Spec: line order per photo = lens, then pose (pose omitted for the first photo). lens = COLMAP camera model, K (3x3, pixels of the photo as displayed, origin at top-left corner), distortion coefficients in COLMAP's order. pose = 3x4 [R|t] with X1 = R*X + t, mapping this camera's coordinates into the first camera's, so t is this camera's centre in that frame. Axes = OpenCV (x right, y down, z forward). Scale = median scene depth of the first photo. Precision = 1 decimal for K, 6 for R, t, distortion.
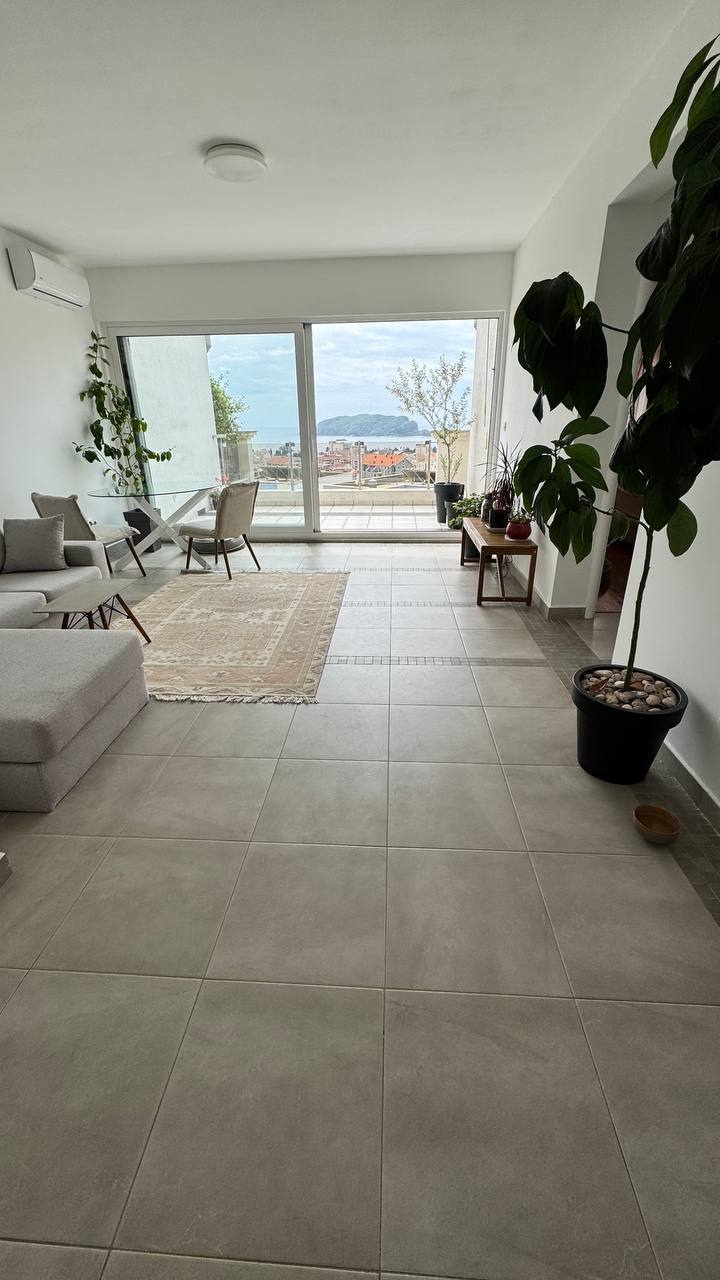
lens RADIAL K [[514.8, 0, 360.0], [0, 514.8, 640.0], [0, 0, 1]] dist [-0.000348, 0.000228]
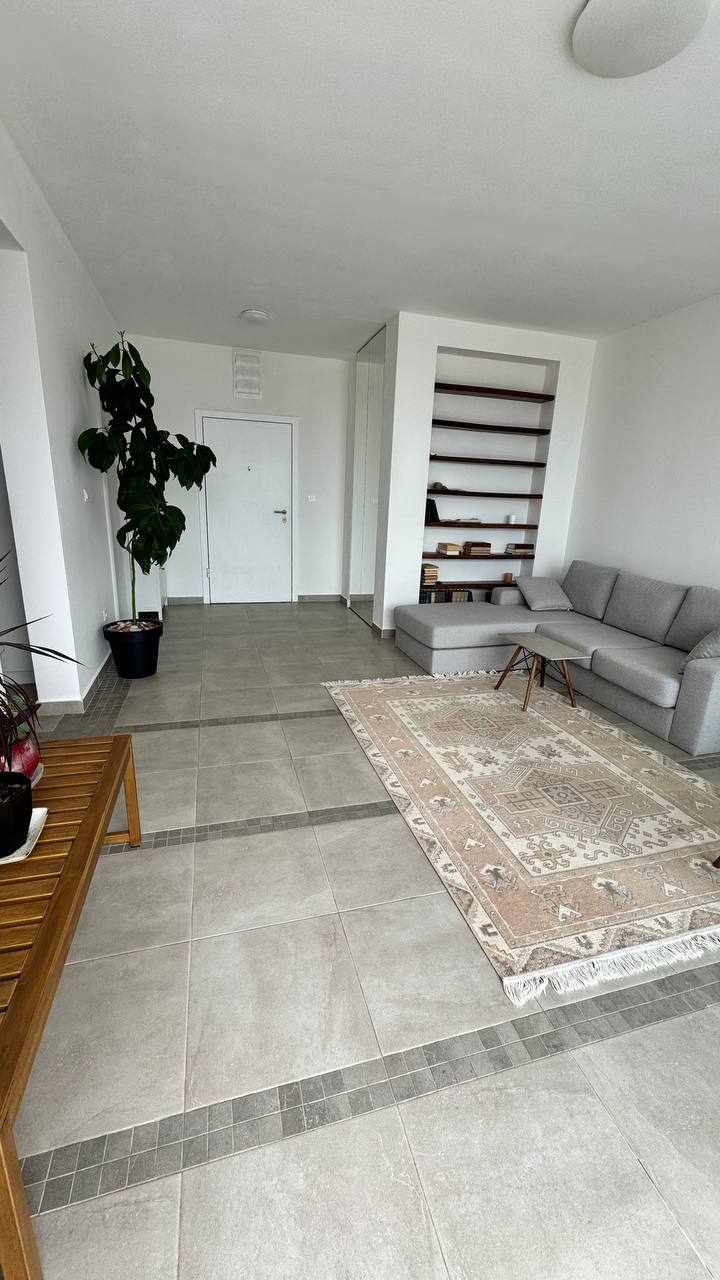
lens RADIAL K [[498.8, 0, 345.5], [0, 498.8, 635.6], [0, 0, 1]] dist [-0.002439, -0.000141]
pose [[-0.951753, 0.059062, -0.301129, 0.180191], [-0.143425, 0.781907, 0.606672, -0.573774], [0.271286, 0.620591, -0.735711, 1.352401]]
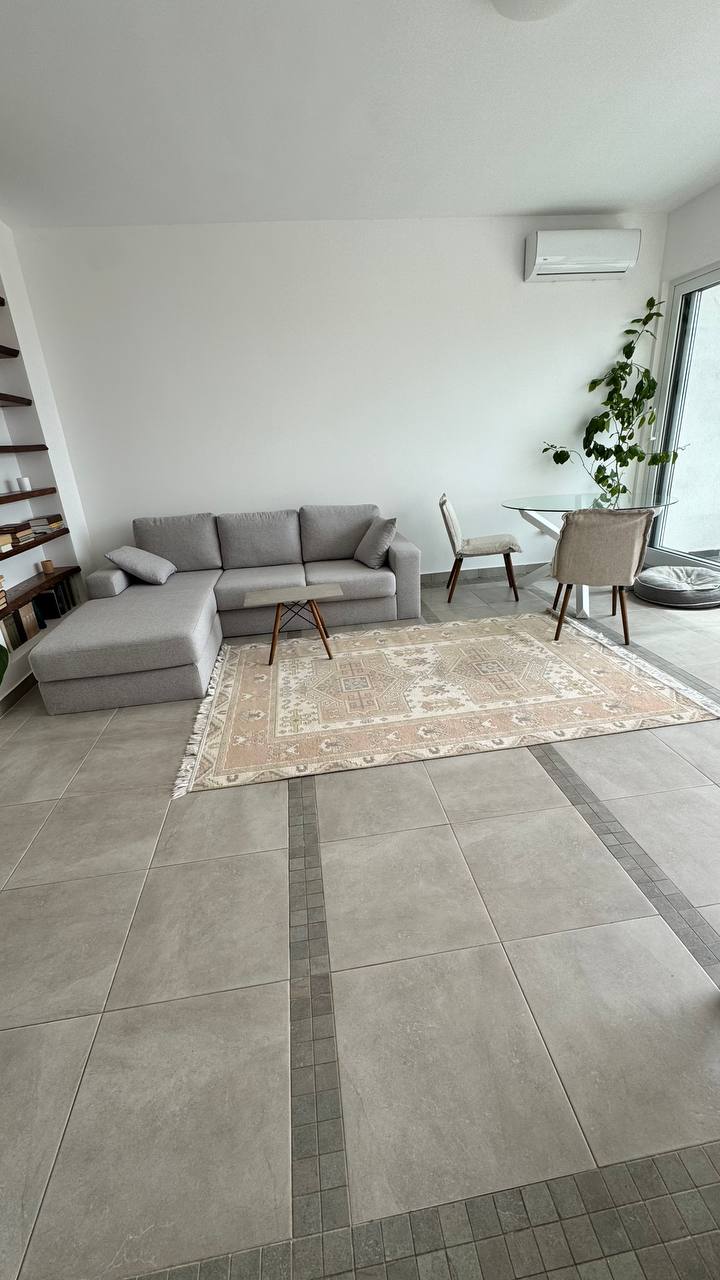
lens RADIAL K [[514.8, 0, 360.0], [0, 514.8, 640.0], [0, 0, 1]] dist [-0.000348, 0.000228]
pose [[0.180992, 0.358298, -0.915895, 0.418938], [-0.319564, 0.902168, 0.289778, -0.288084], [0.930118, 0.240240, 0.277785, 0.685010]]
